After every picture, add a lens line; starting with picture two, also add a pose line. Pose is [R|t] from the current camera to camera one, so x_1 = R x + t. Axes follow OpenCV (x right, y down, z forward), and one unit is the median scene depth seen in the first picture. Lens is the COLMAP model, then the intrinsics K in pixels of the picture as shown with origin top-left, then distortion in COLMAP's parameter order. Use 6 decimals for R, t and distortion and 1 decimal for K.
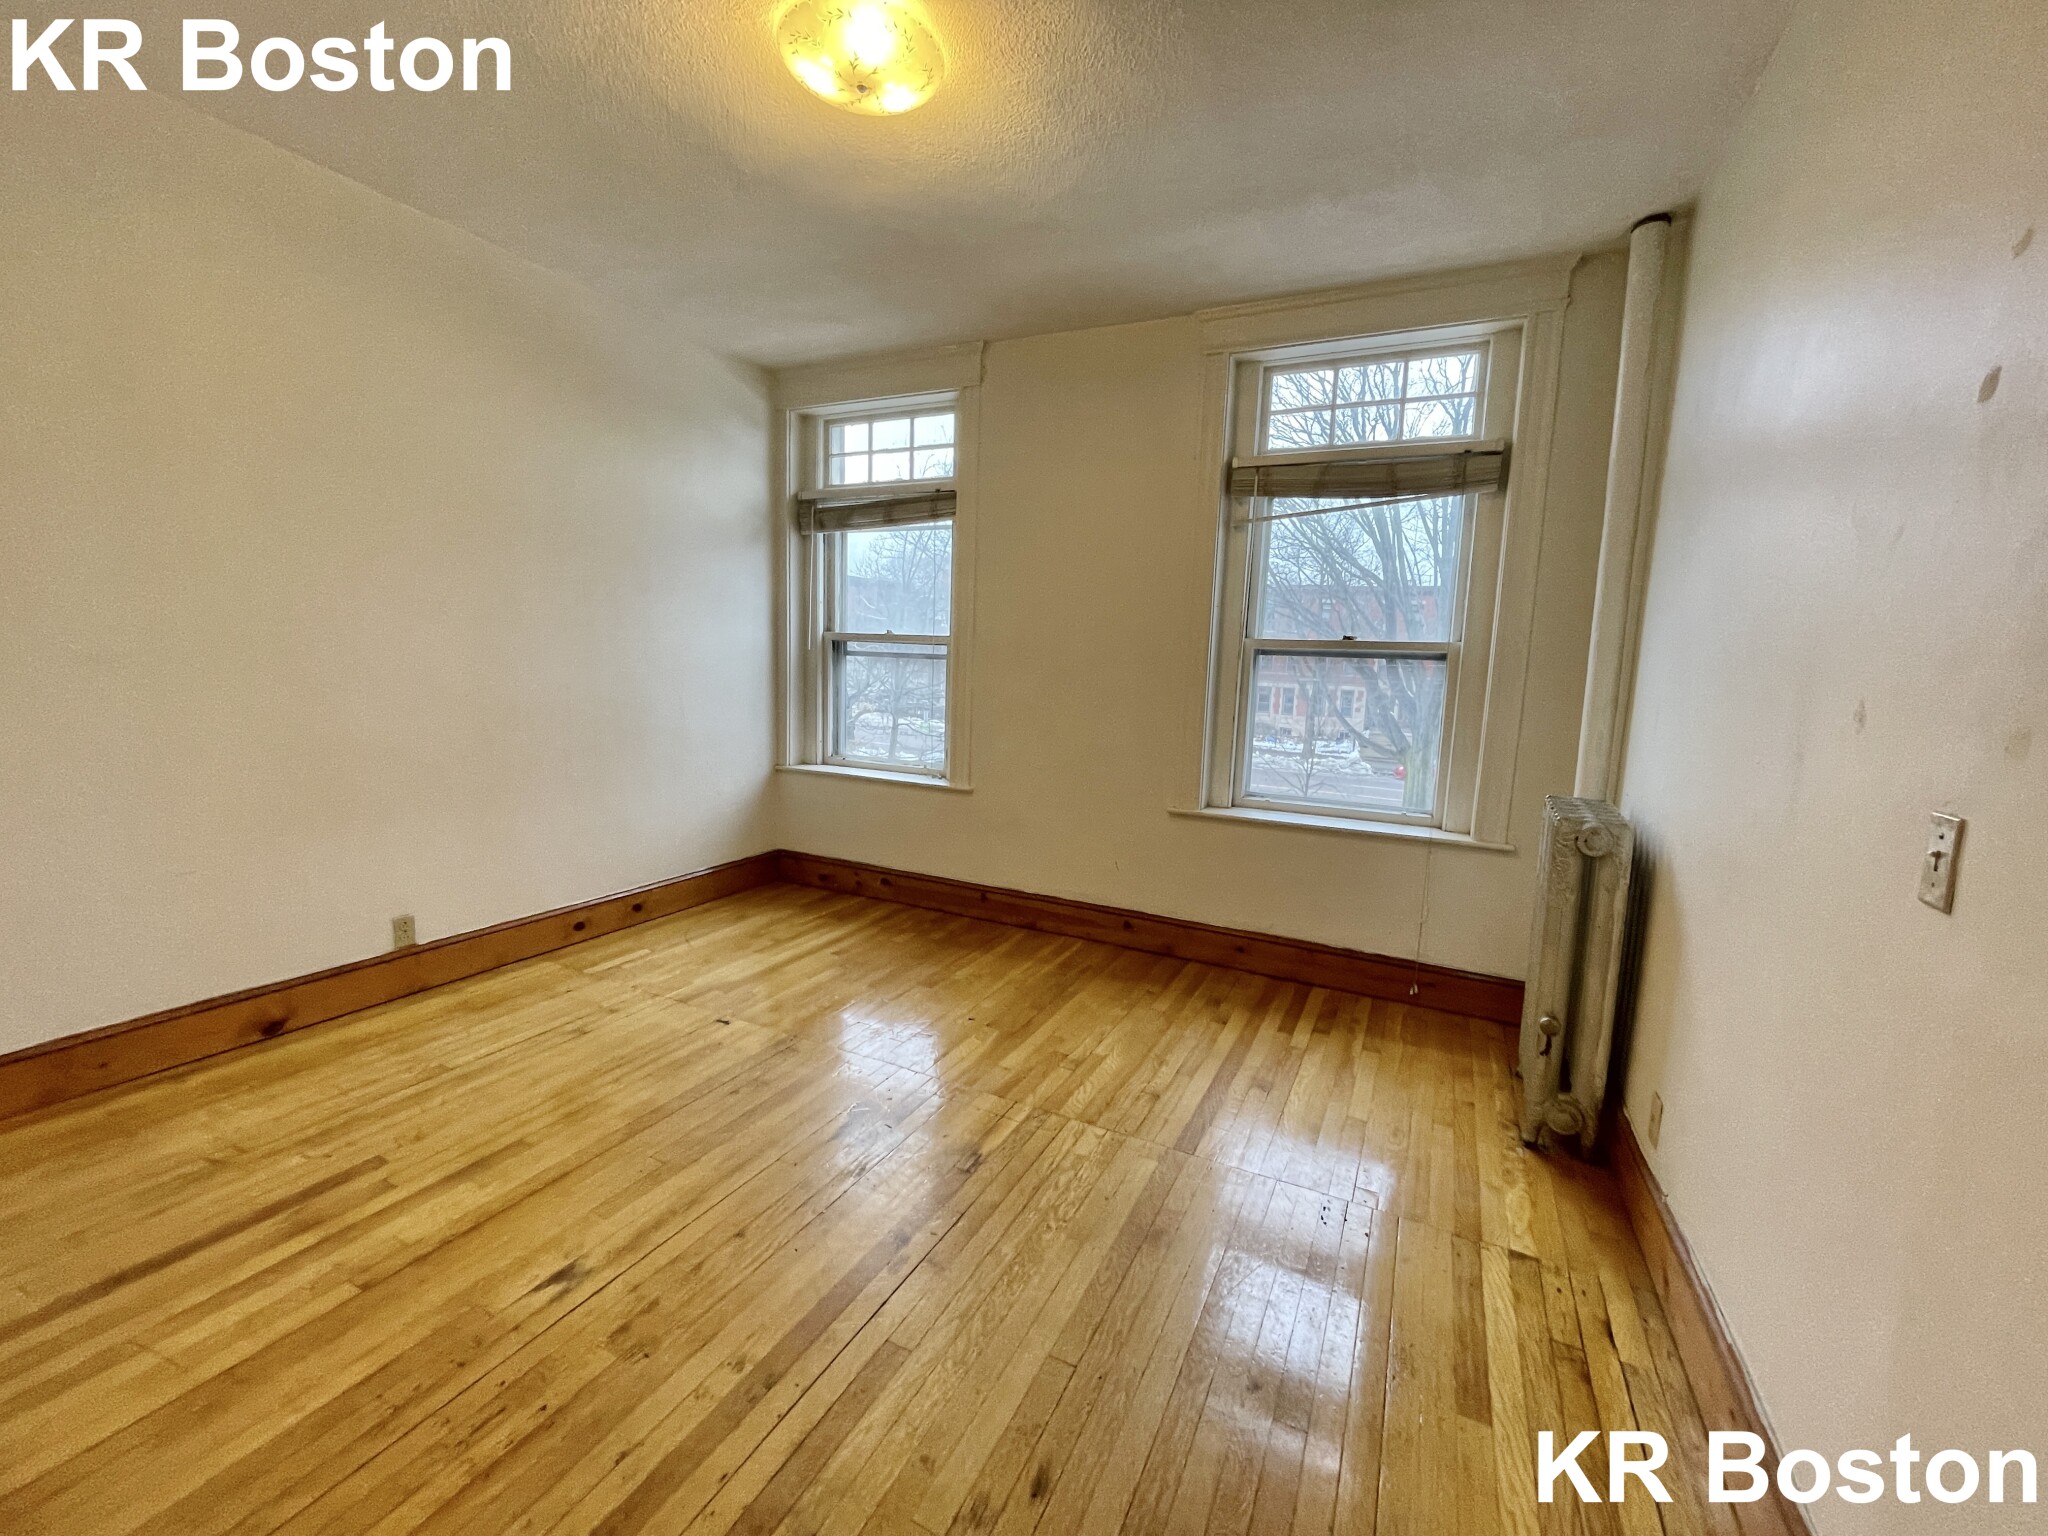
lens RADIAL K [[828.6, 0, 1024.0], [0, 828.6, 768.0], [0, 0, 1]] dist [-0.016879, 0.001106]
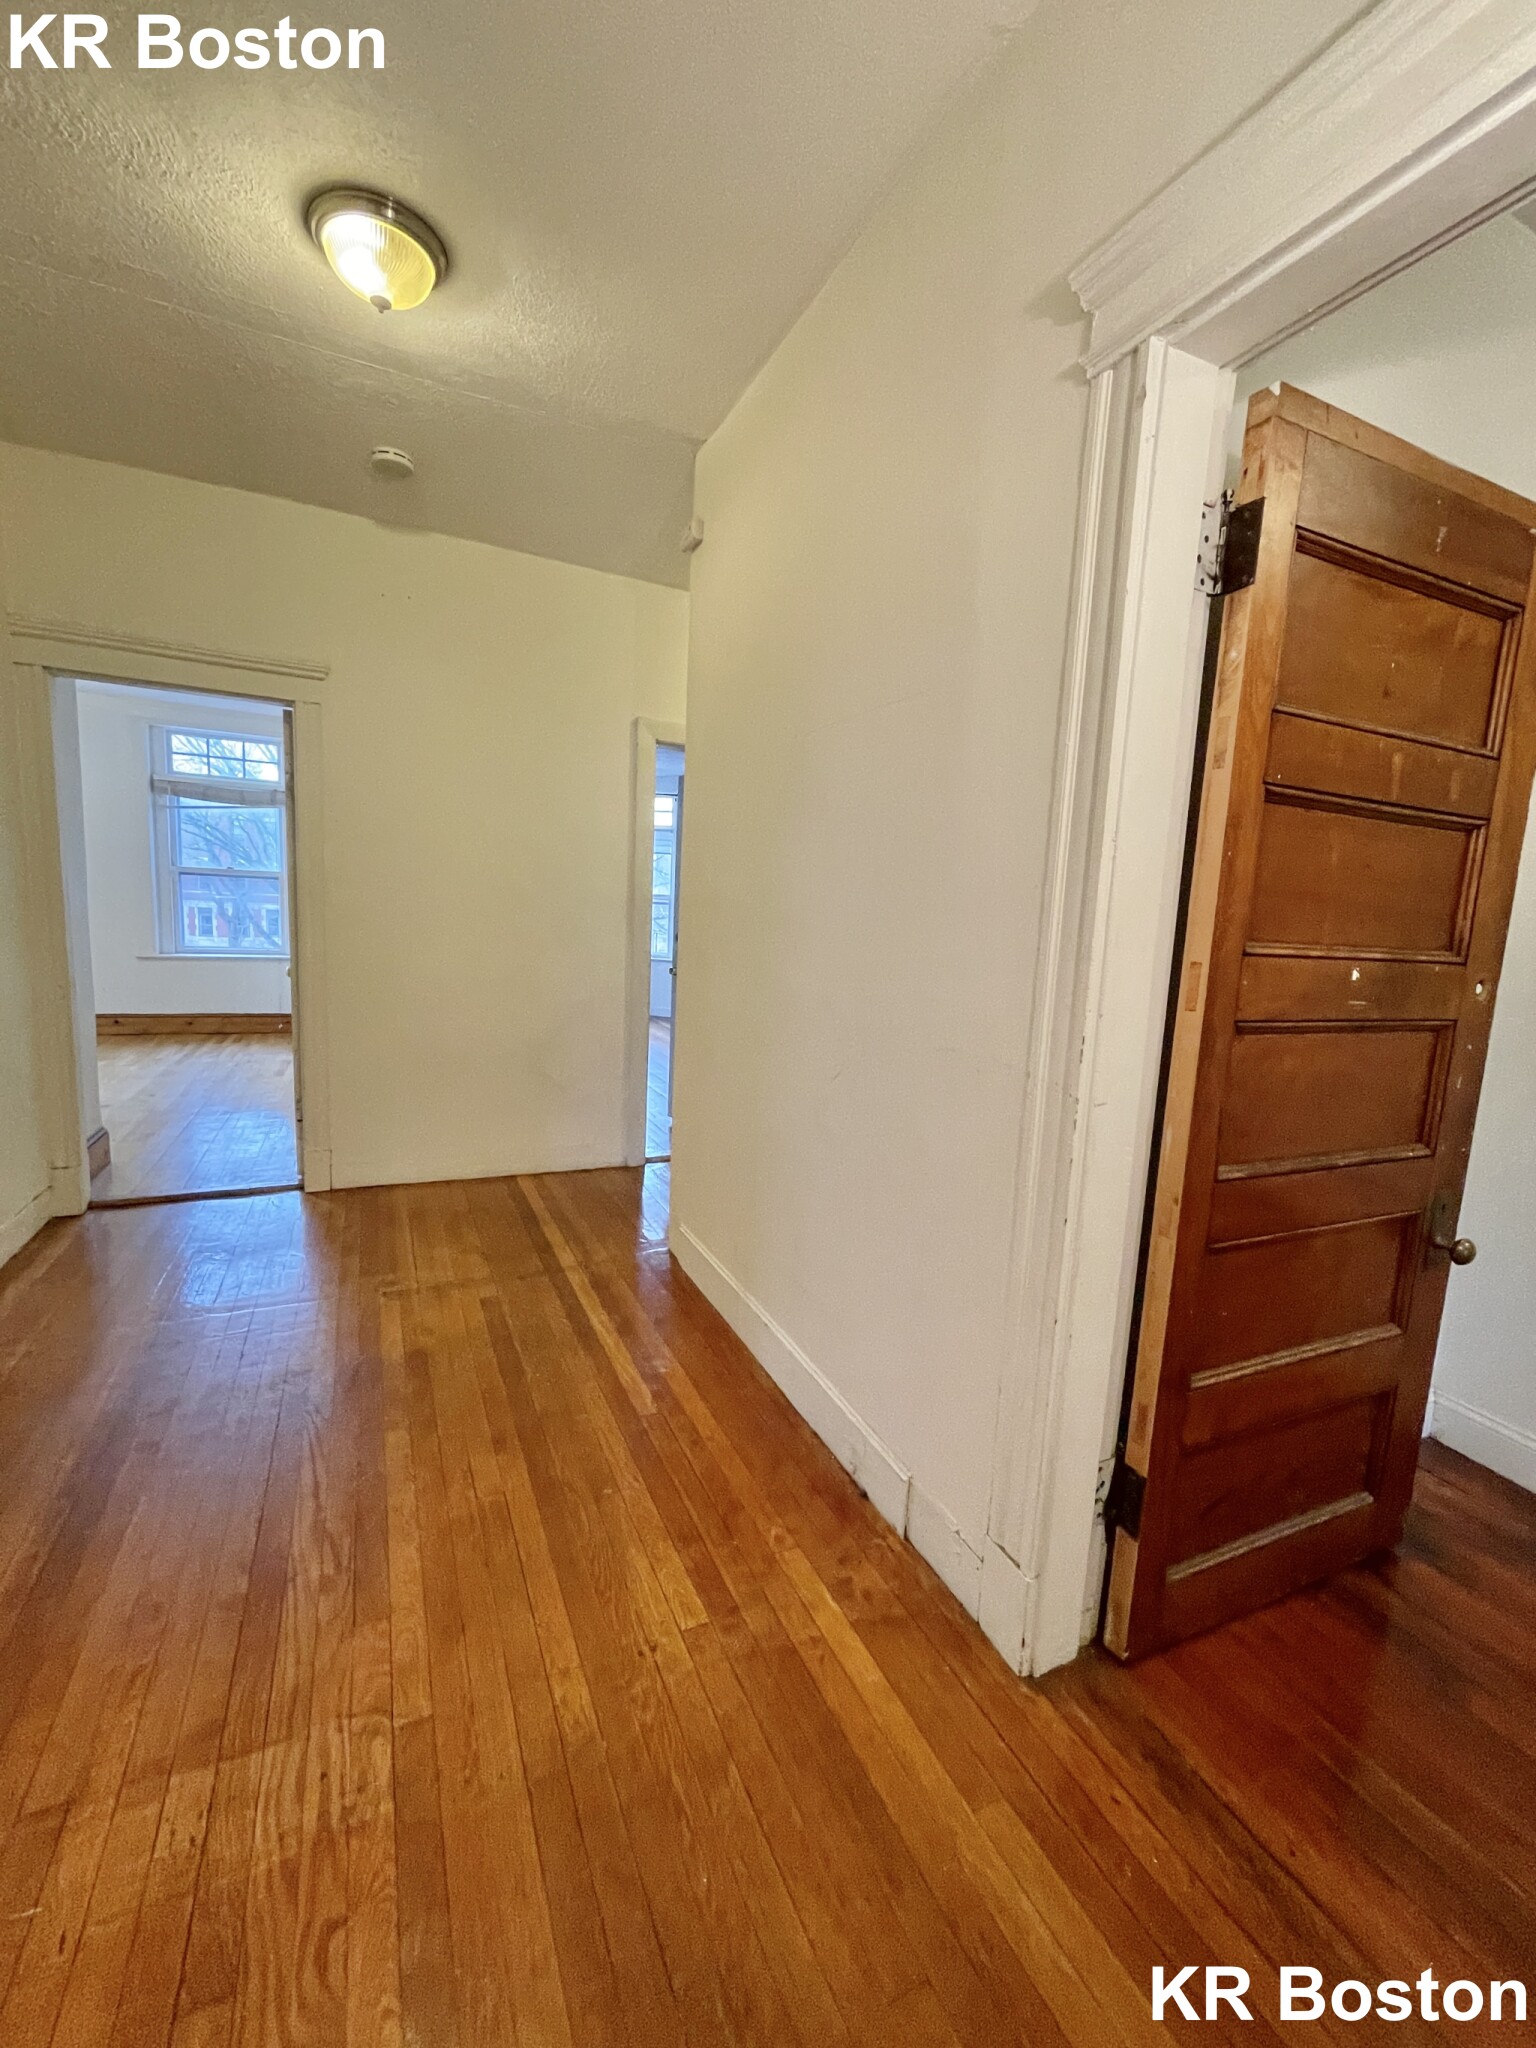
lens RADIAL K [[828.6, 0, 768.0], [0, 828.6, 1024.0], [0, 0, 1]] dist [-0.016879, 0.001106]
pose [[0.618277, -0.110227, 0.778193, -0.034470], [0.077450, 0.993842, 0.079238, 0.013805], [-0.782135, 0.011280, 0.623007, -0.109379]]
